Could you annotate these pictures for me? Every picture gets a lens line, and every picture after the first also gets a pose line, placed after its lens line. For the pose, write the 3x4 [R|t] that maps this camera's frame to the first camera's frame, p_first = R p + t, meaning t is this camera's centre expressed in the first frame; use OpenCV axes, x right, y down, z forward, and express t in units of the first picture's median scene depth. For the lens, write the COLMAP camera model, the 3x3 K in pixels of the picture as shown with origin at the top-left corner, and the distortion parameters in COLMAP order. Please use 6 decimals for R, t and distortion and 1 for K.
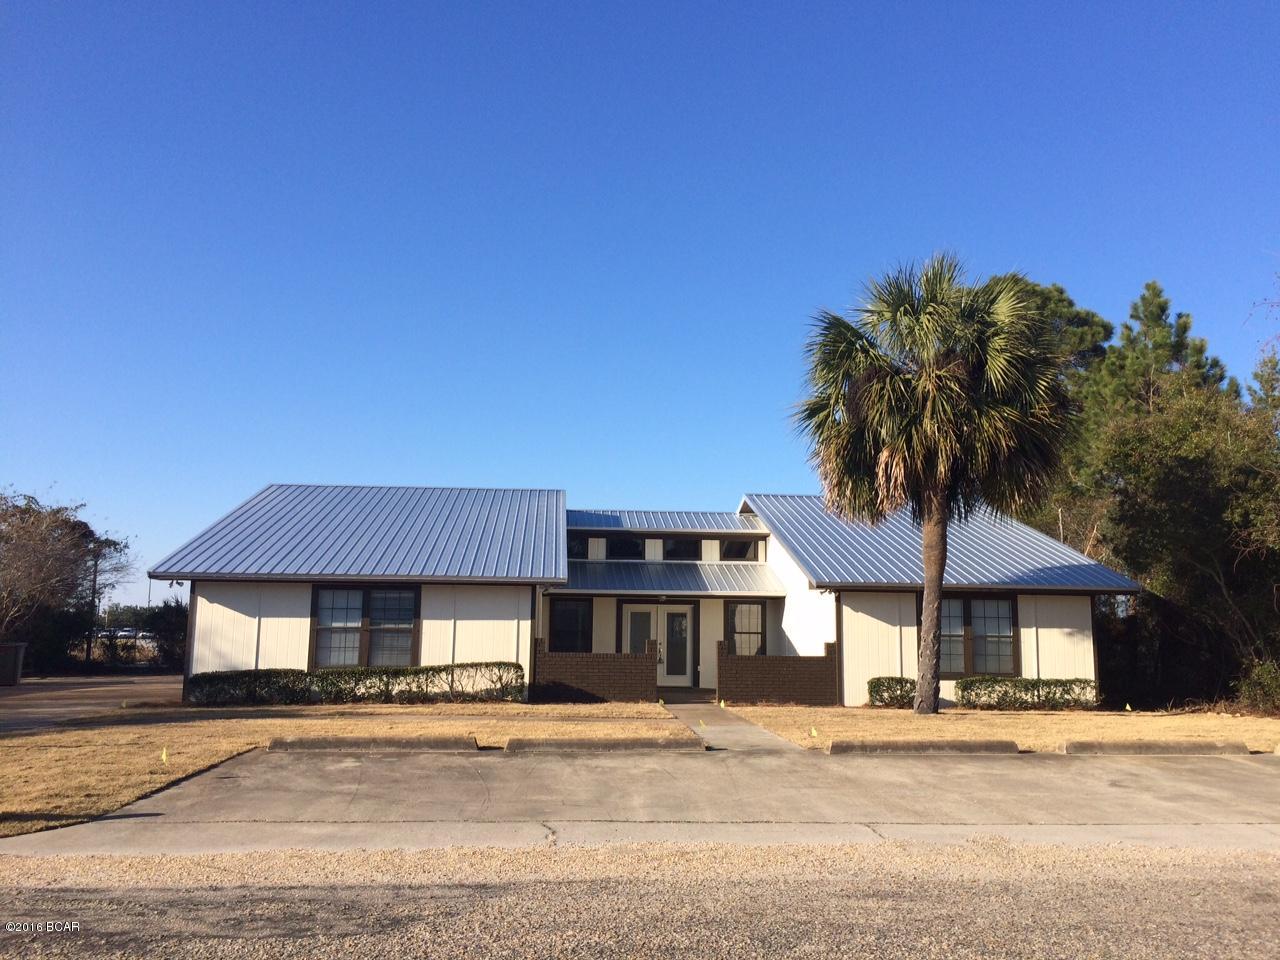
lens RADIAL K [[1094.3, 0, 653.1], [0, 1094.3, 478.2], [0, 0, 1]] dist [0.065129, -0.057037]
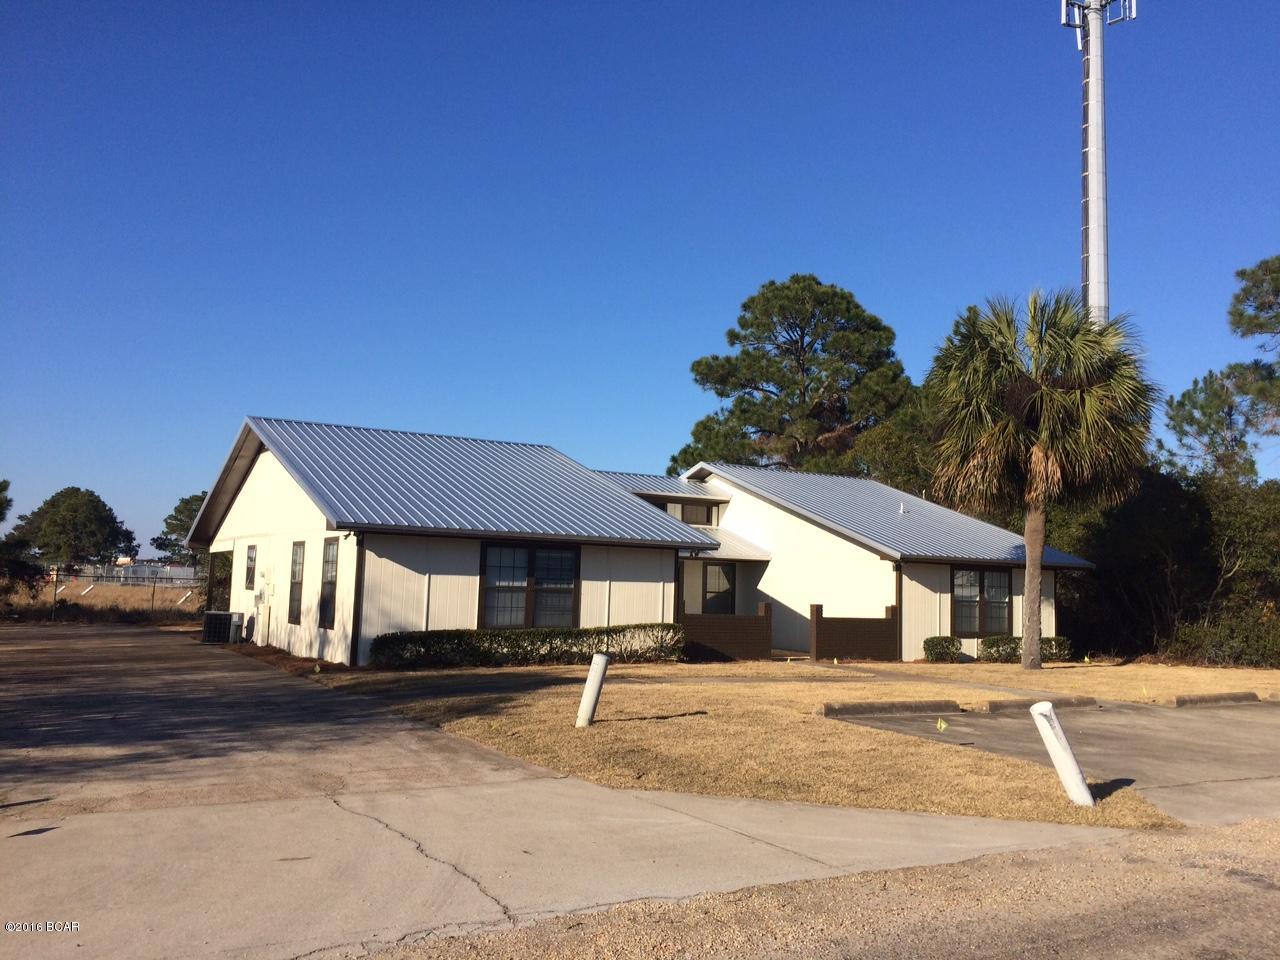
lens RADIAL K [[1094.3, 0, 641.5], [0, 1094.3, 482.7], [0, 0, 1]] dist [0.065129, -0.057037]
pose [[0.902048, 0.057305, 0.427814, -0.590547], [-0.081205, 0.995980, 0.037809, -0.001004], [-0.423928, -0.068846, 0.903076, 0.087708]]
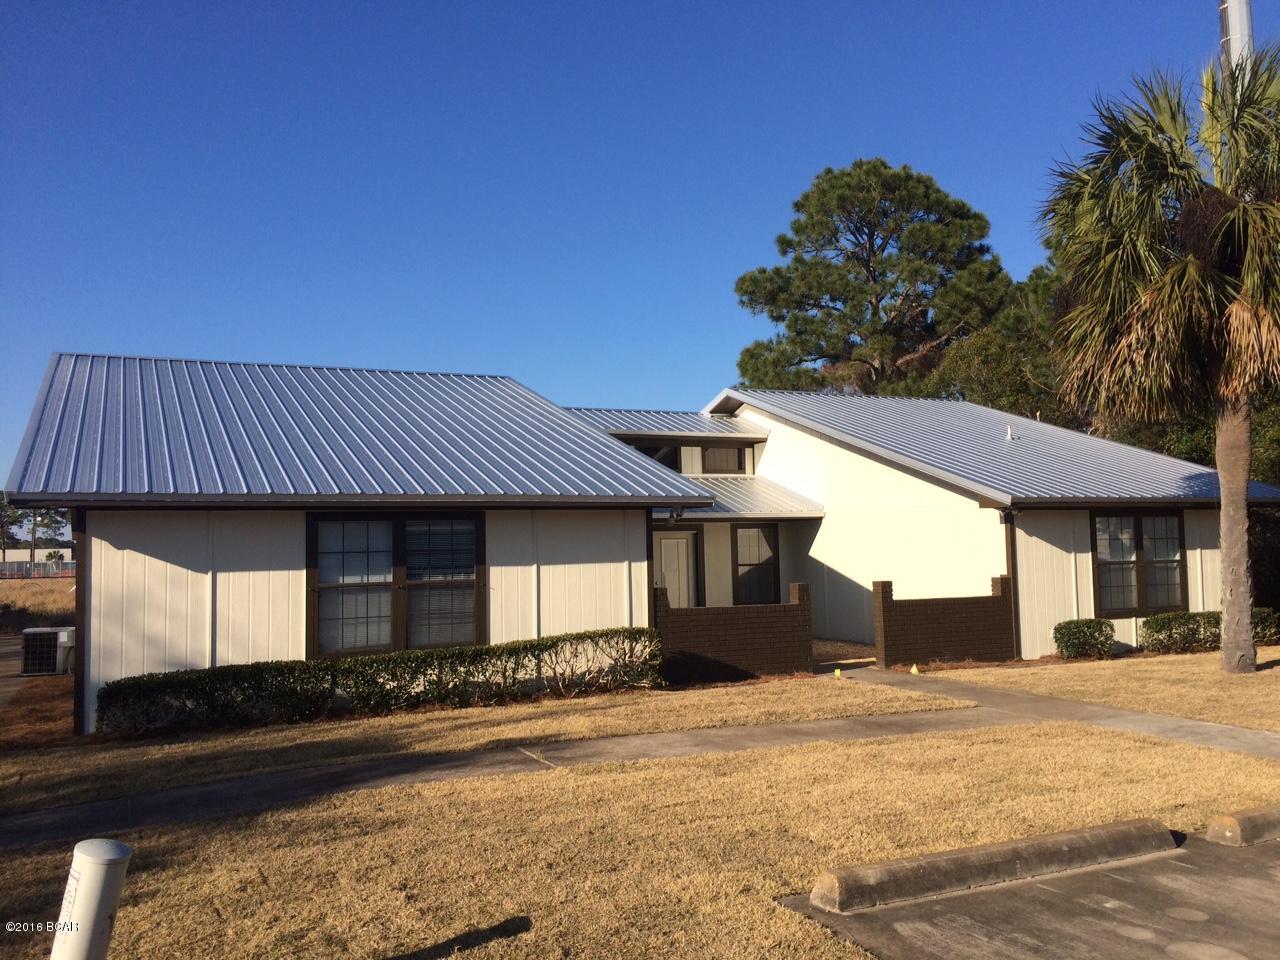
lens RADIAL K [[1094.3, 0, 642.8], [0, 1094.3, 477.7], [0, 0, 1]] dist [0.065129, -0.057037]
pose [[0.937265, -0.006849, 0.348551, -0.343883], [-0.018694, 0.997381, 0.069866, 0.034267], [-0.348117, -0.071999, 0.934682, 0.396089]]
